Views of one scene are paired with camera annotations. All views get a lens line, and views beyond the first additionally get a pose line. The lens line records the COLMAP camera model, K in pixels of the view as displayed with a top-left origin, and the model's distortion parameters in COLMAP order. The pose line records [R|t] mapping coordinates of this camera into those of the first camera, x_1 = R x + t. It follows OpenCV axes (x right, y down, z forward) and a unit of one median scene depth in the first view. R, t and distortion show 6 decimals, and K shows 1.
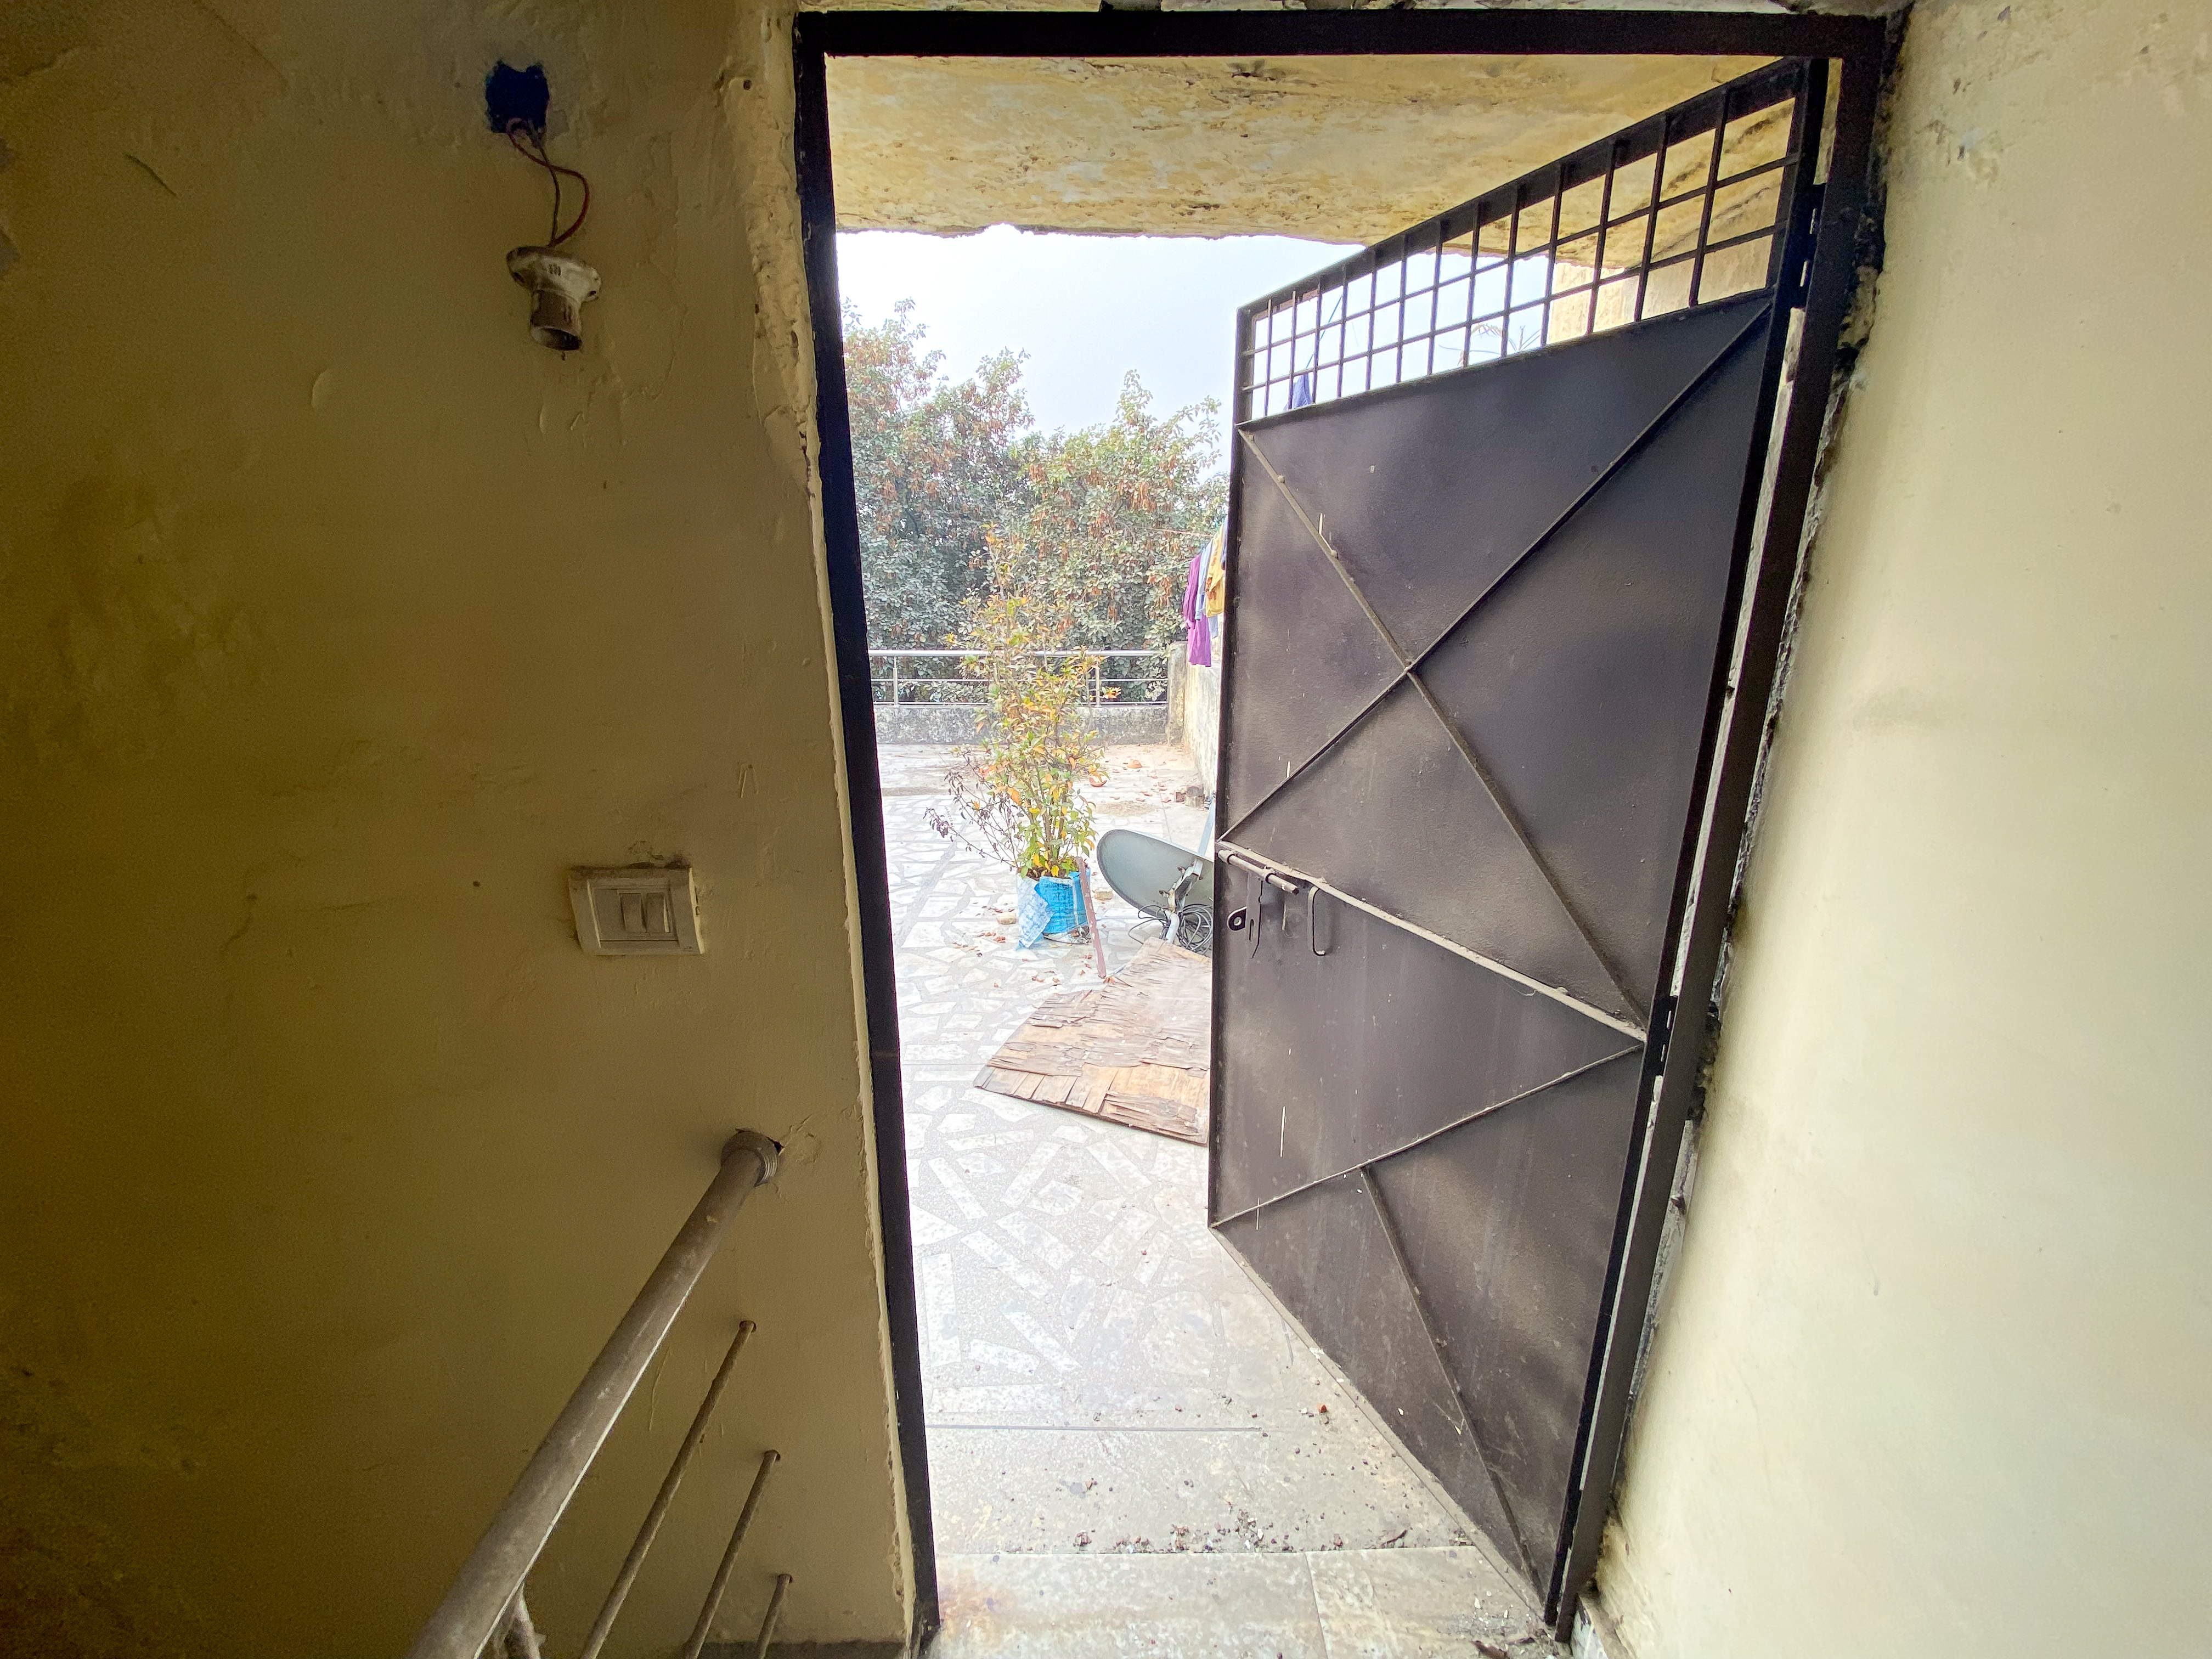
lens RADIAL K [[887.9, 0, 1110.5], [0, 887.9, 842.5], [0, 0, 1]] dist [0.016557, -0.018339]
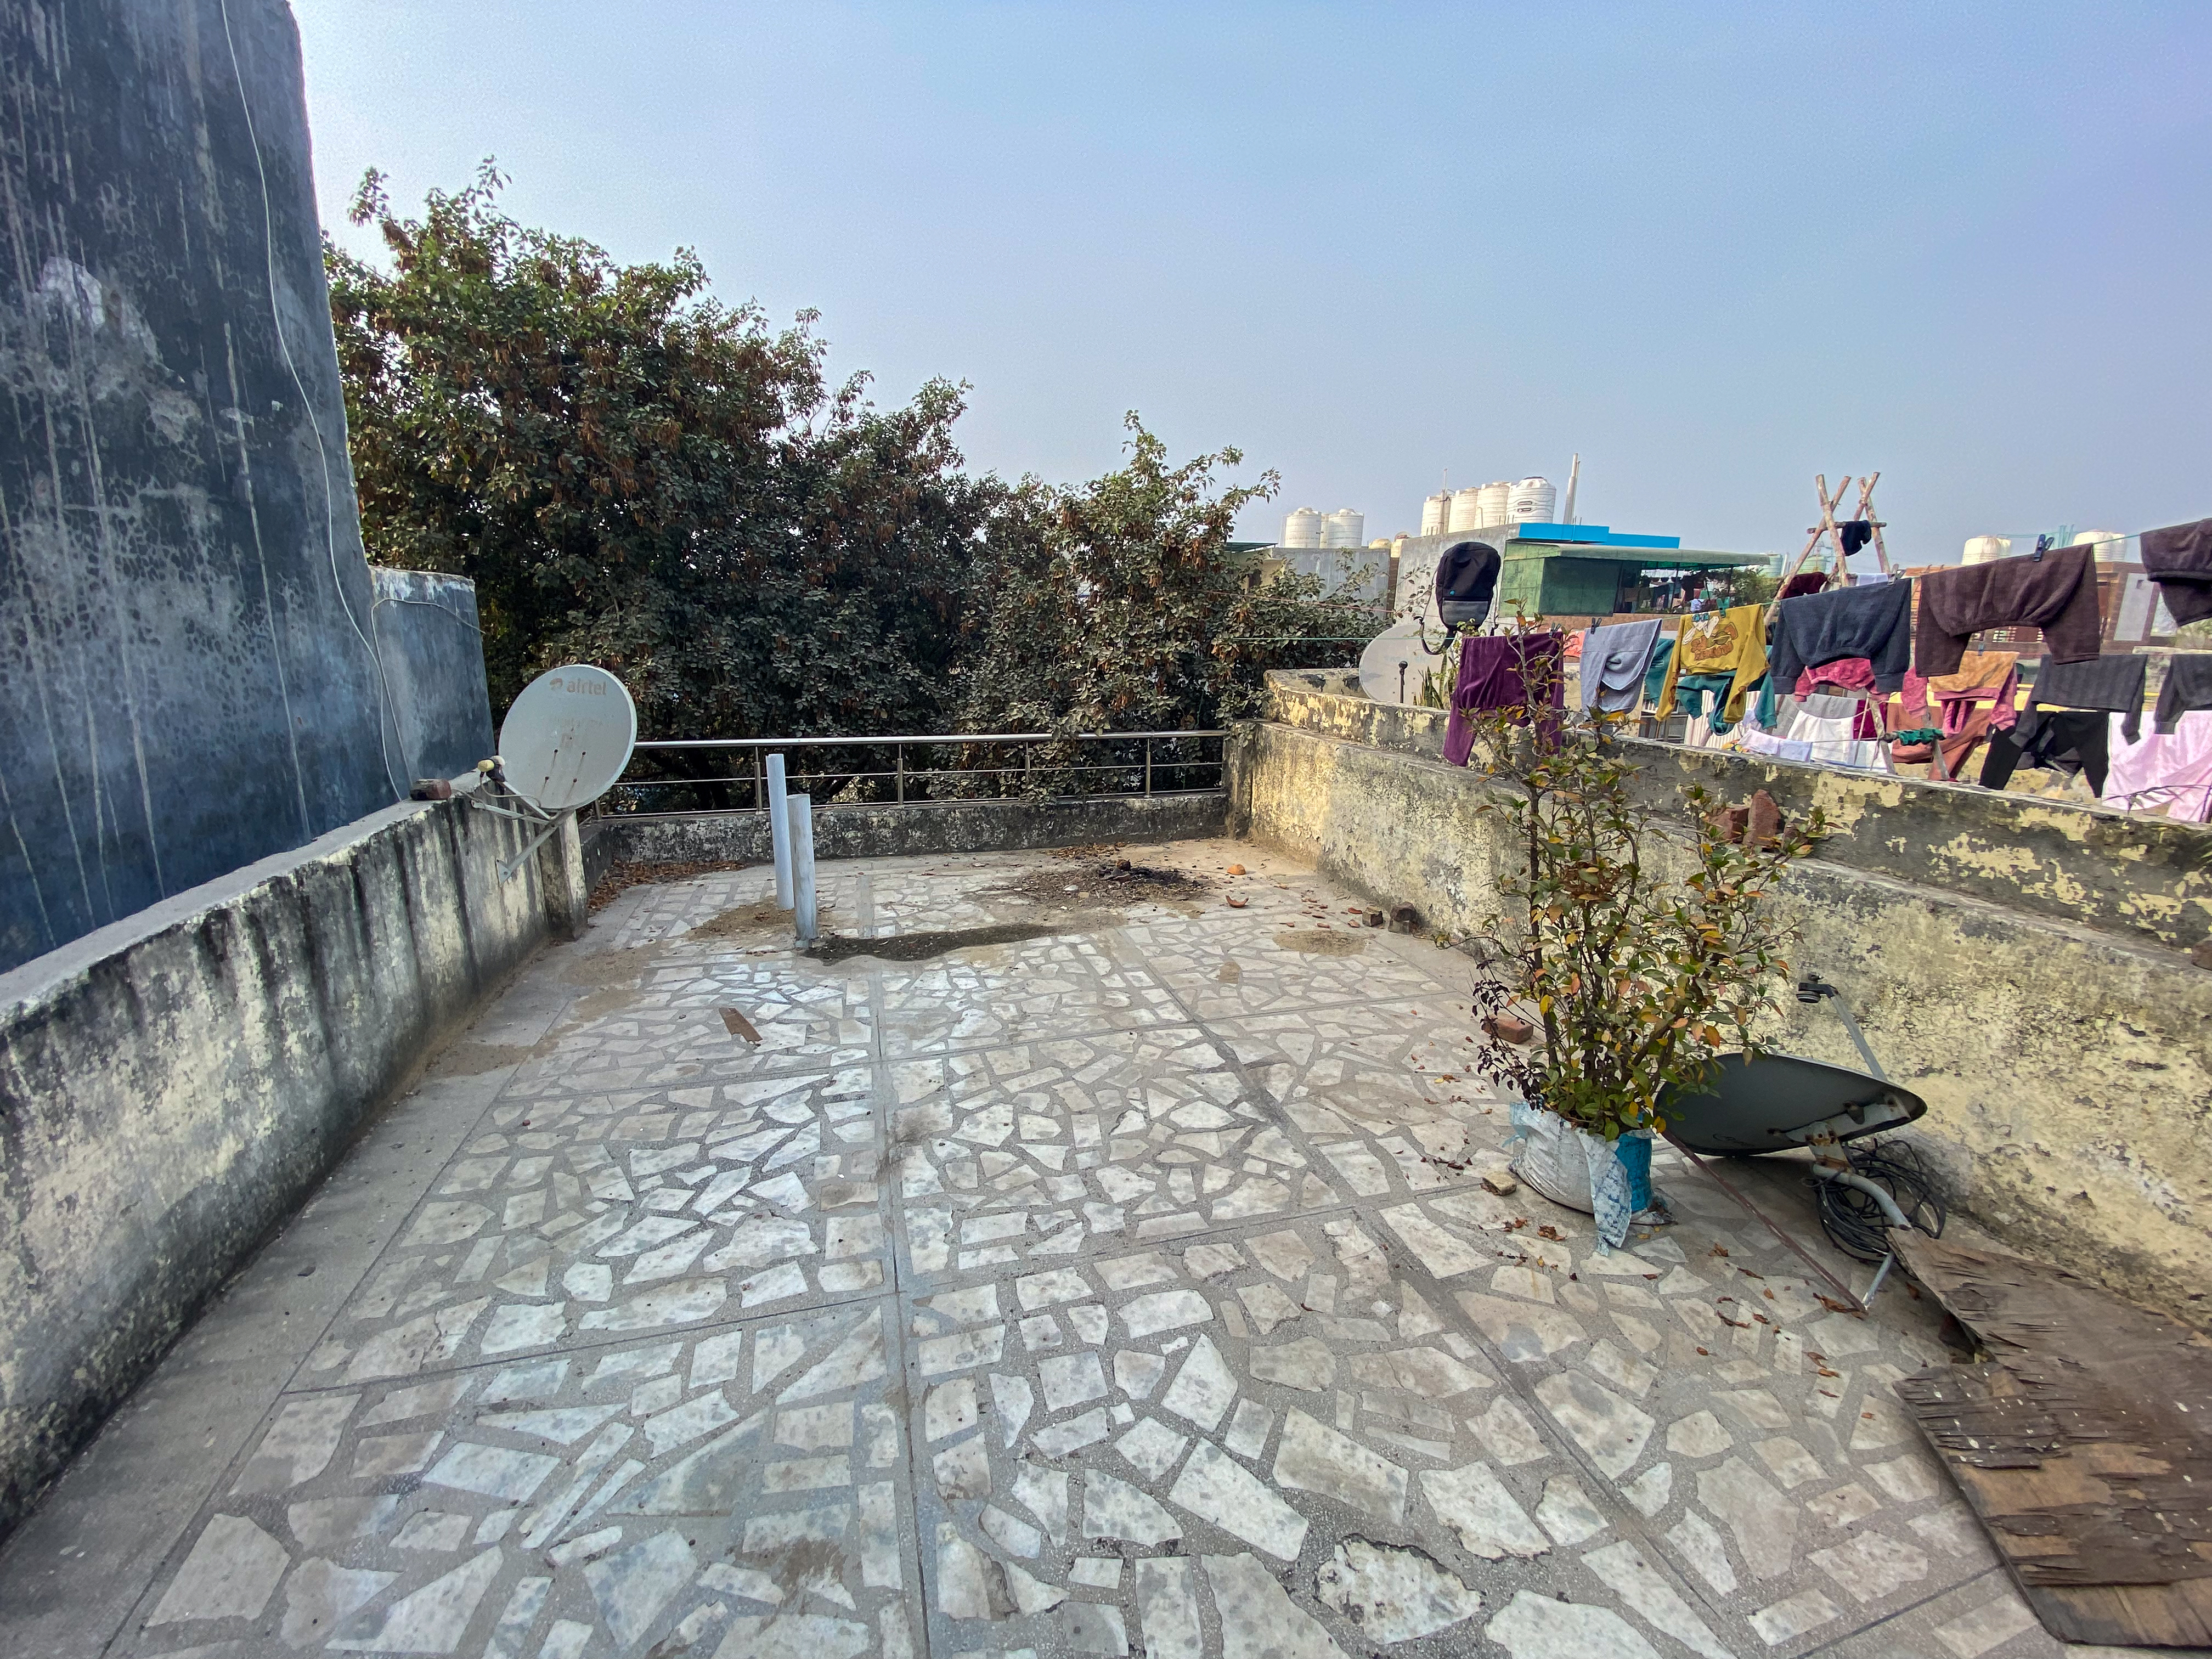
lens RADIAL K [[887.9, 0, 1100.8], [0, 887.9, 829.3], [0, 0, 1]] dist [0.016557, -0.018339]
pose [[0.962098, -0.048744, 0.268312, -0.282085], [0.065893, 0.996294, -0.055279, -0.079238], [-0.264623, 0.070864, 0.961745, 0.209968]]
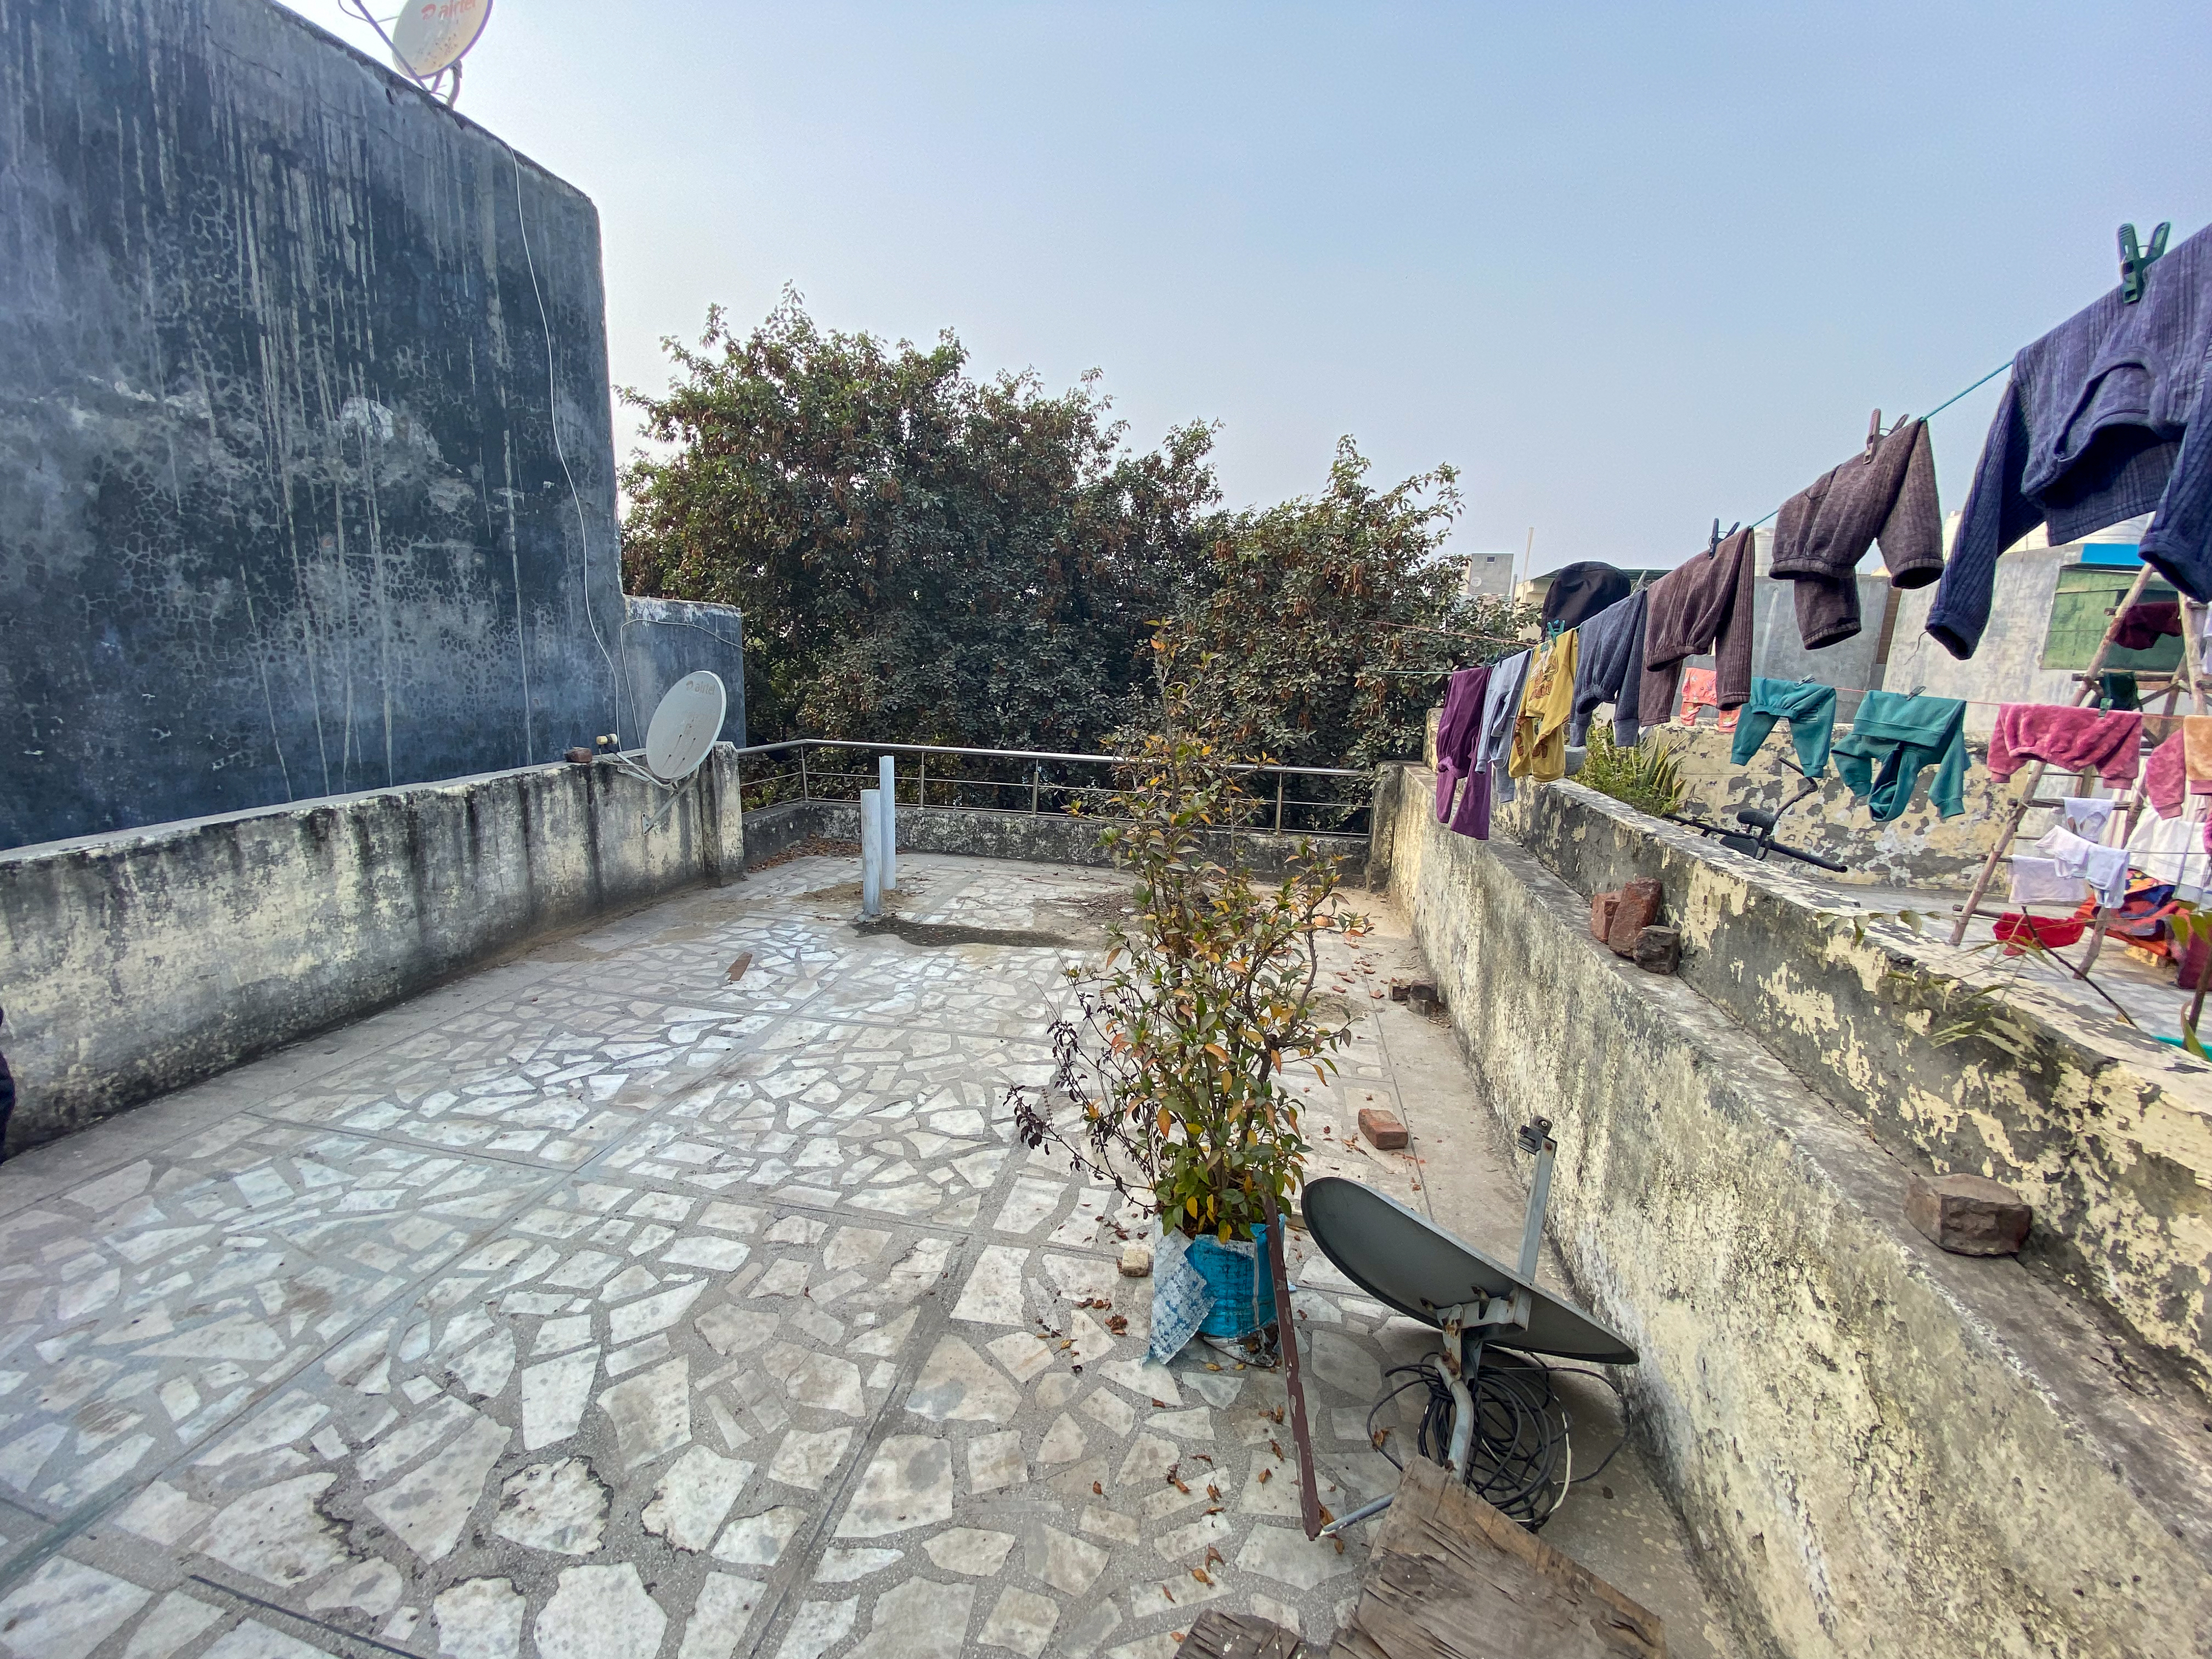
lens RADIAL K [[887.9, 0, 1104.3], [0, 887.9, 830.5], [0, 0, 1]] dist [0.016557, -0.018339]
pose [[0.981289, 0.072607, -0.178324, -0.025232], [-0.089195, 0.992222, -0.086828, -0.073351], [0.170633, 0.101109, 0.980133, 0.190792]]
